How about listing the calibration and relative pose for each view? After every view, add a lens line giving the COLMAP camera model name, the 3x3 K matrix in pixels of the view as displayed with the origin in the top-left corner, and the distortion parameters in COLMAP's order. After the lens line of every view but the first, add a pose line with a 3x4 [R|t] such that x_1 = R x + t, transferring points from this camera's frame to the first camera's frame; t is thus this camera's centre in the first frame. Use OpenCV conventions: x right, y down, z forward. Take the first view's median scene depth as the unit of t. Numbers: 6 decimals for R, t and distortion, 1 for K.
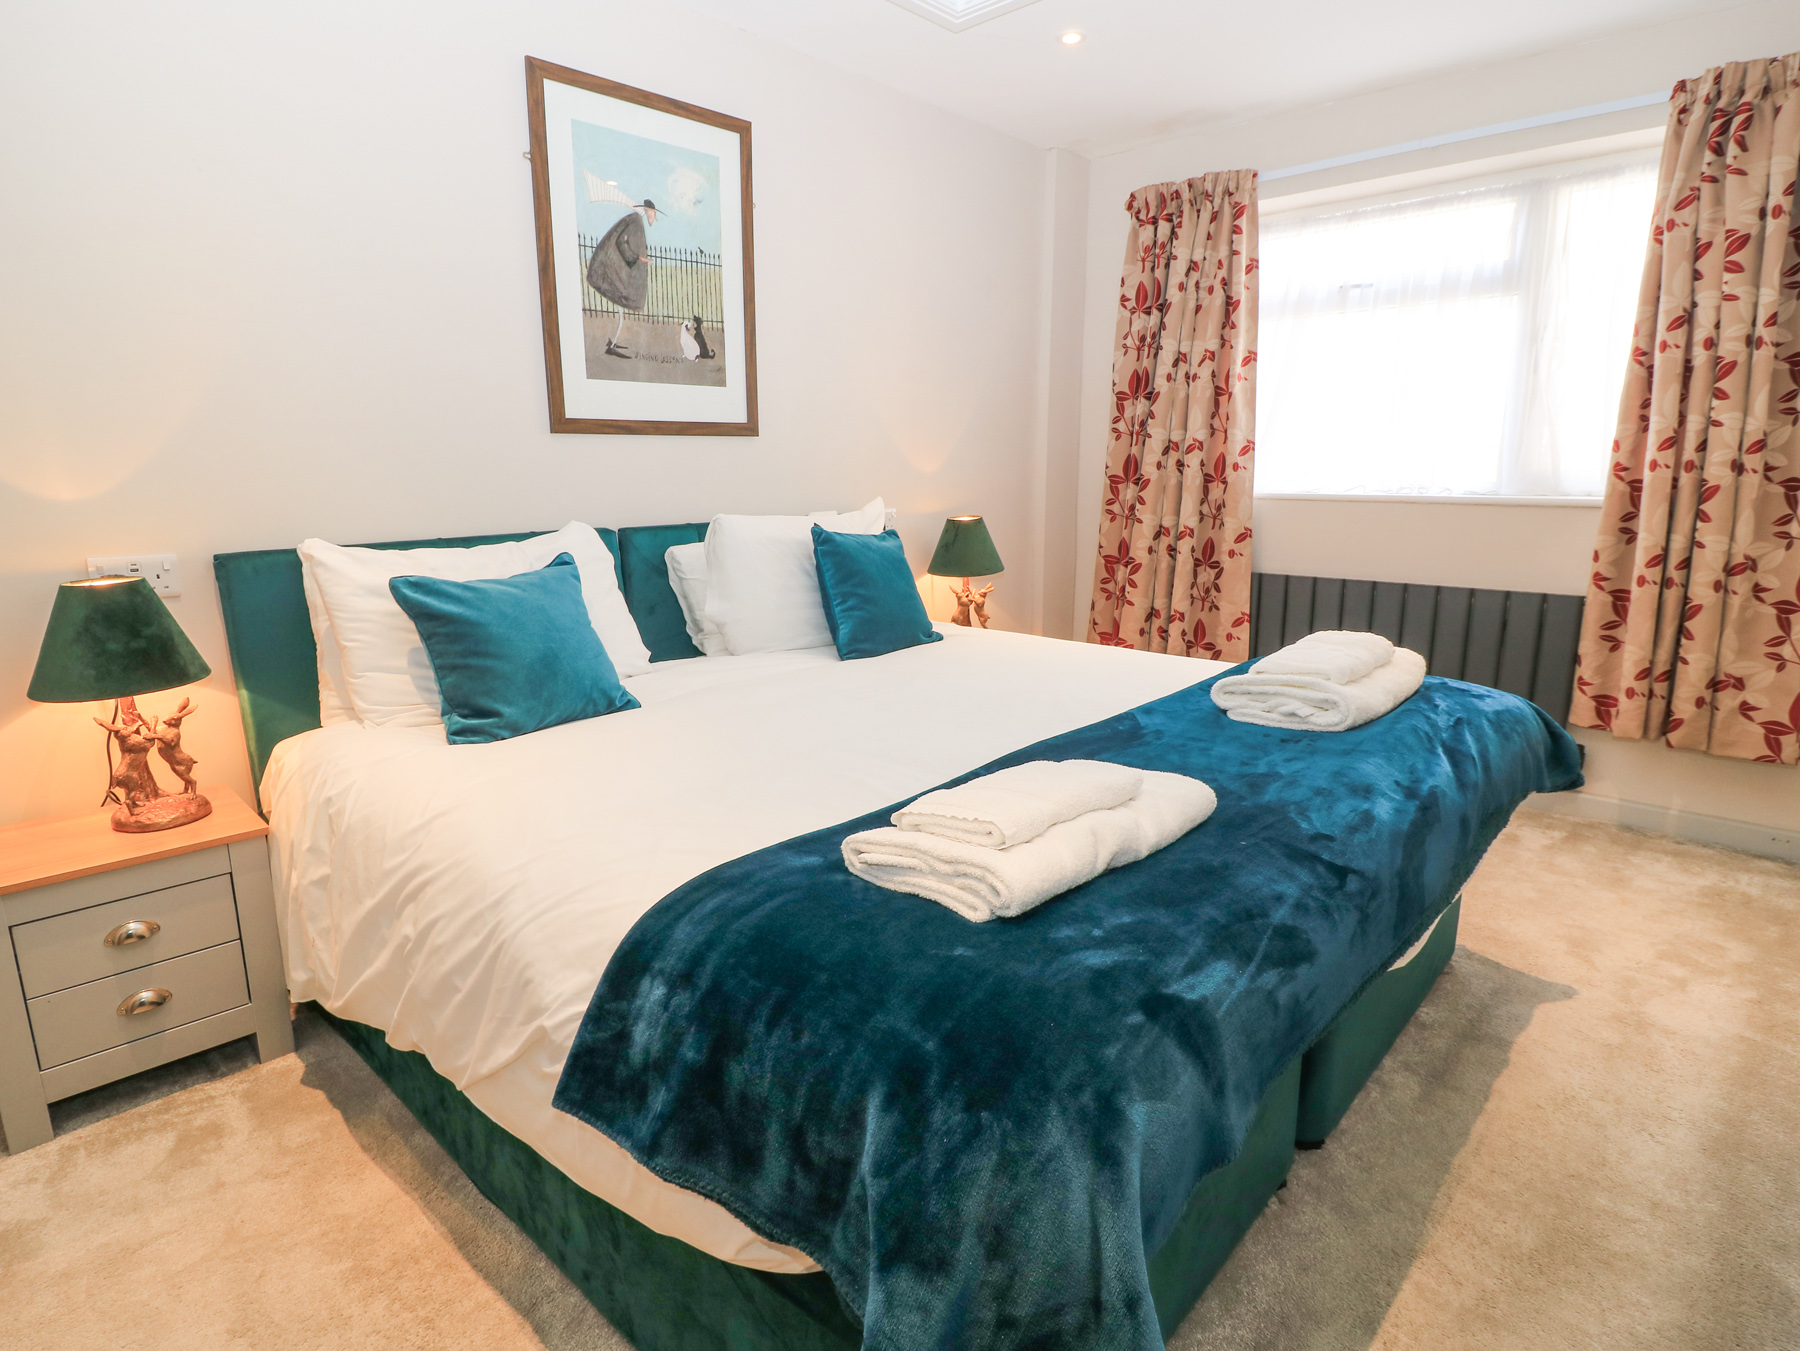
lens RADIAL K [[983.6, 0, 904.7], [0, 983.6, 676.2], [0, 0, 1]] dist [0.001253, -0.000202]
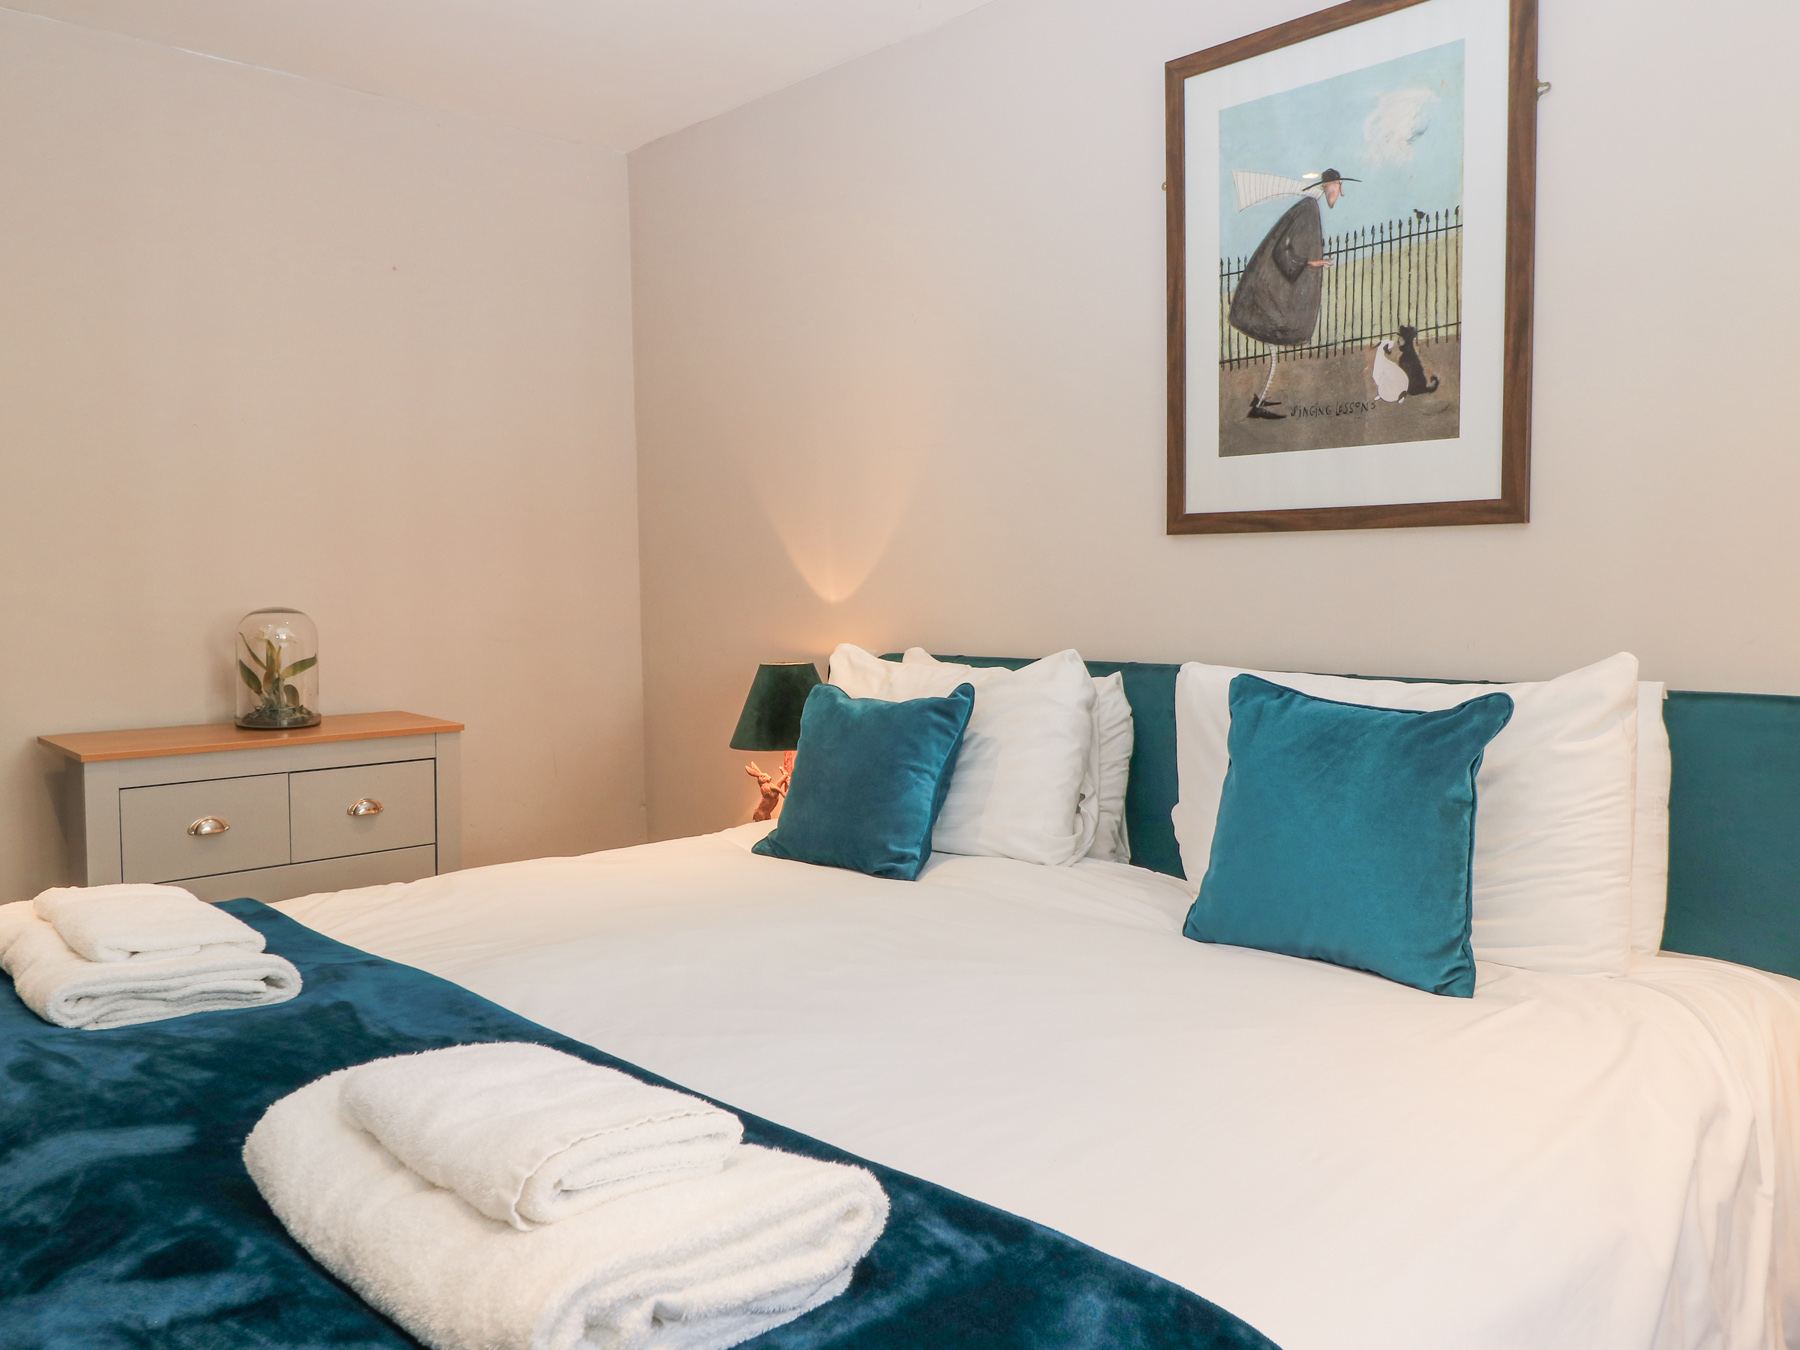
lens RADIAL K [[1311.7, 0, 904.9], [0, 1311.7, 668.2], [0, 0, 1]] dist [0.013008, -0.004422]
pose [[-0.026661, 0.072643, -0.997002, 0.624737], [-0.212177, 0.974220, 0.076657, -0.178139], [0.976867, 0.213585, -0.010561, 0.816300]]
